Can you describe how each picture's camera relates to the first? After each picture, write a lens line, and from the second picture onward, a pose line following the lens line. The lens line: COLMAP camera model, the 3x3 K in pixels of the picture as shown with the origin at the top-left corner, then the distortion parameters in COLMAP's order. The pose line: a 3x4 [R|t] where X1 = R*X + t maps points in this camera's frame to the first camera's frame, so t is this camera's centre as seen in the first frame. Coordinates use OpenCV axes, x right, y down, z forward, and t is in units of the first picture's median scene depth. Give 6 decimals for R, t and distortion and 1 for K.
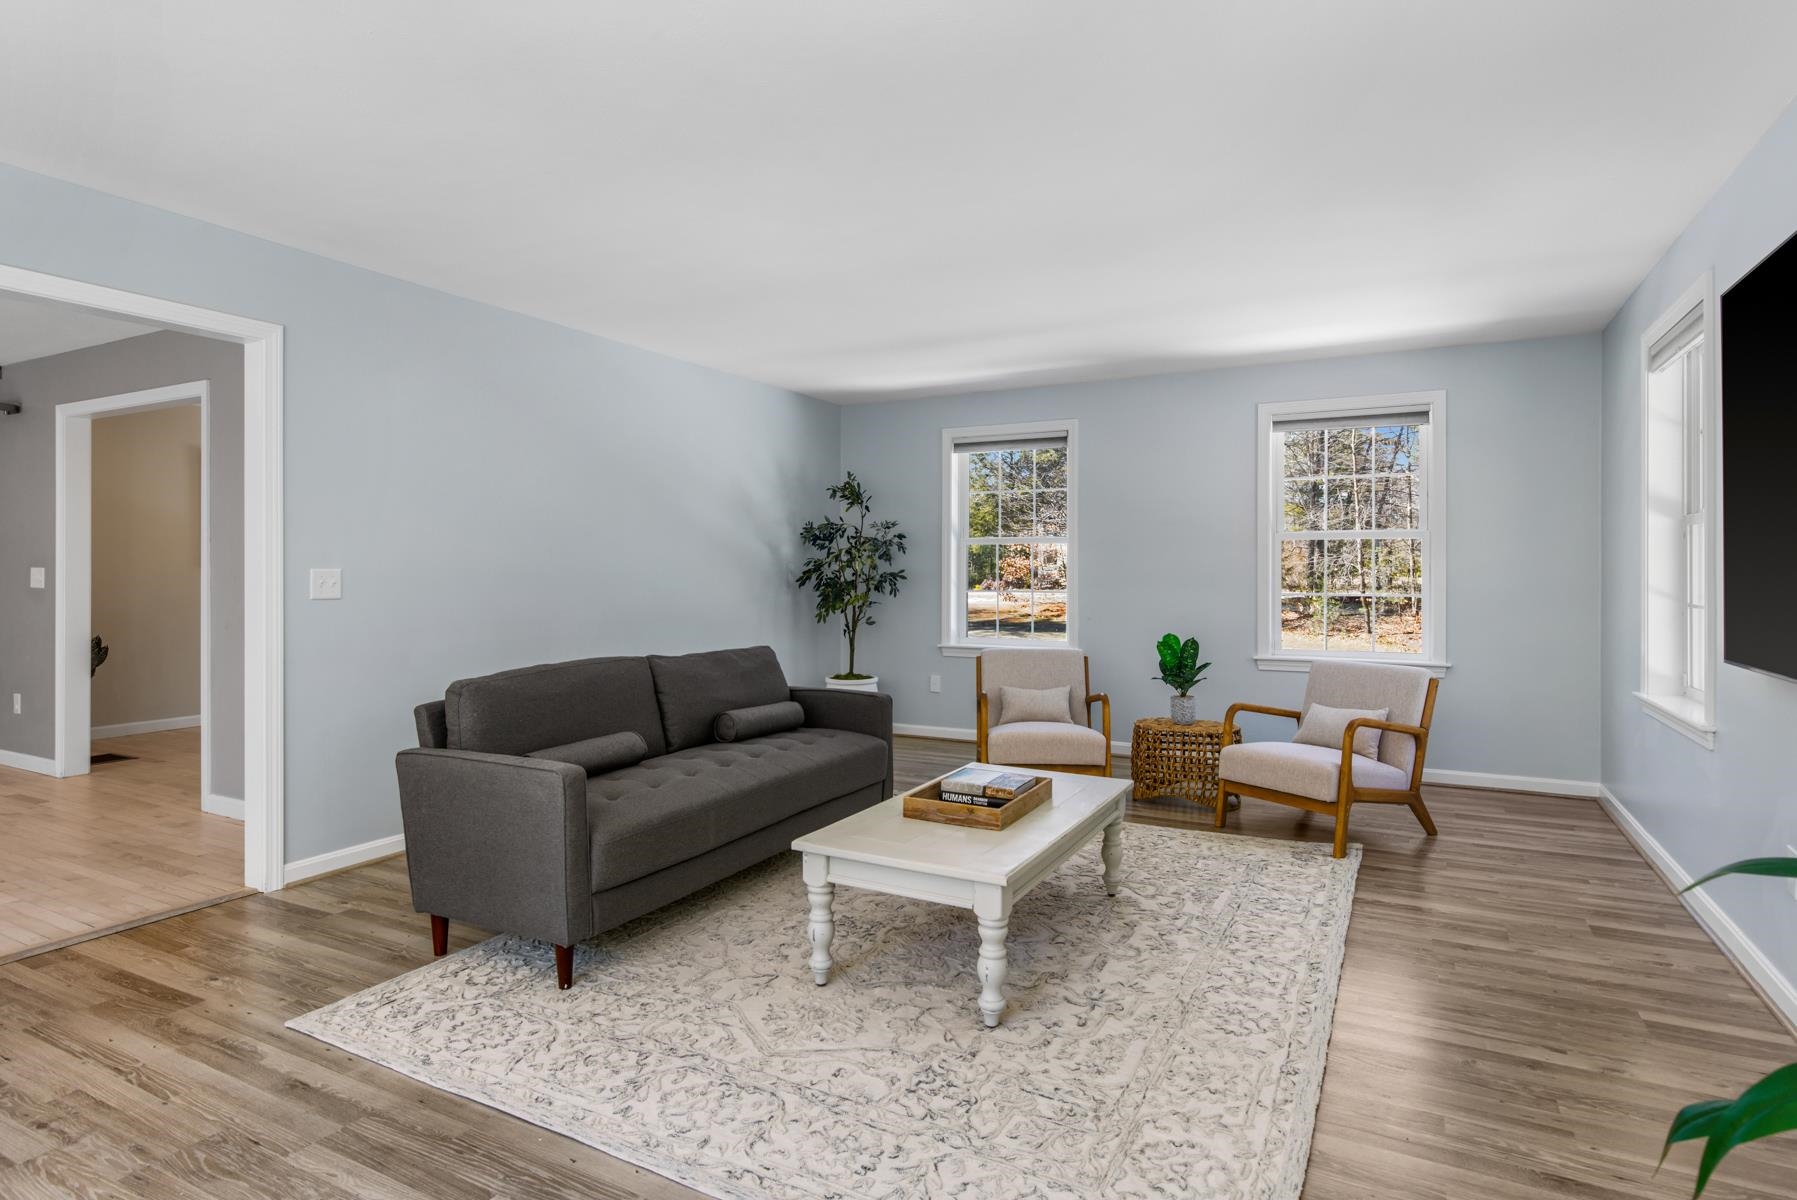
lens RADIAL K [[934.9, 0, 905.1], [0, 934.9, 572.8], [0, 0, 1]] dist [0.000828, 0.000180]
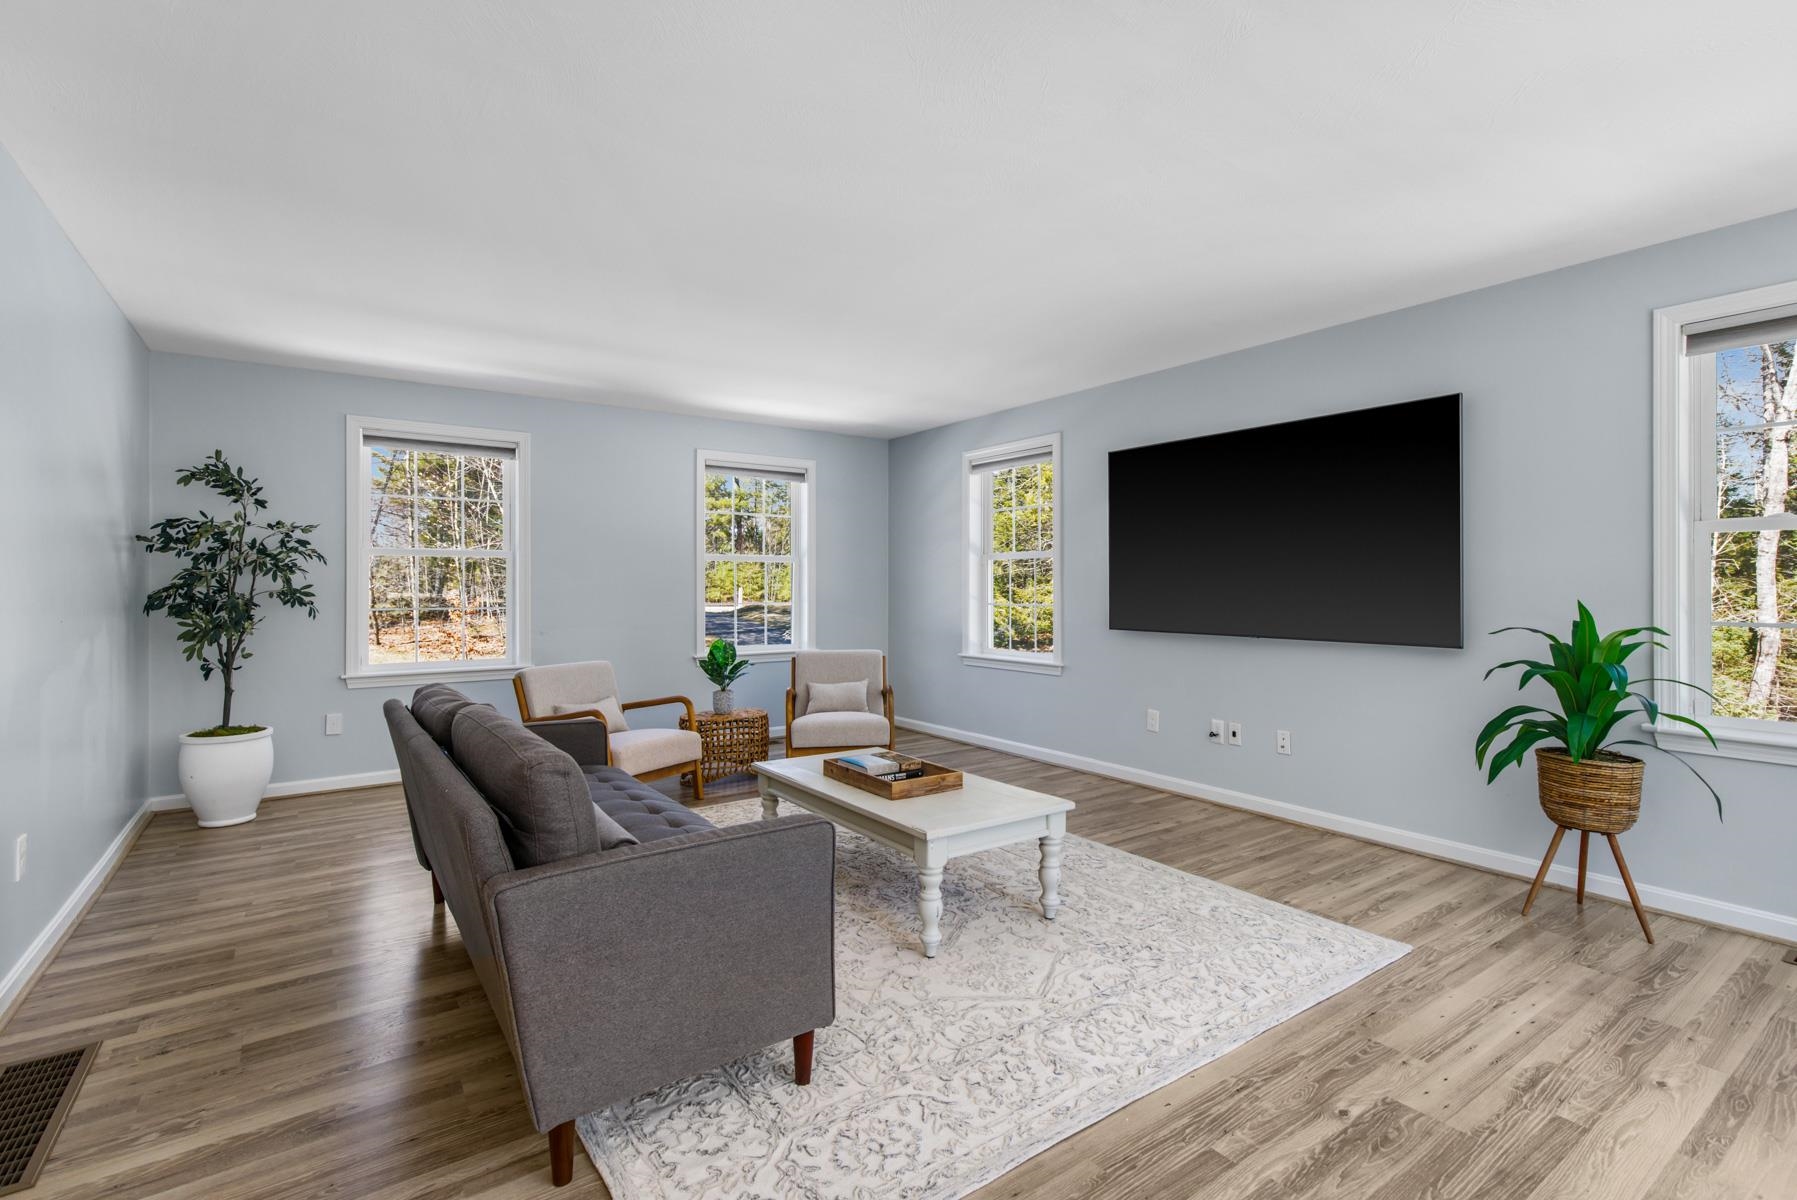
lens RADIAL K [[828.7, 0, 895.6], [0, 828.7, 591.7], [0, 0, 1]] dist [0.005072, -0.000126]
pose [[0.457995, -0.006527, 0.888931, -0.931709], [0.002813, 0.999979, 0.005893, 0.000390], [-0.888950, -0.000198, 0.458004, 0.555653]]
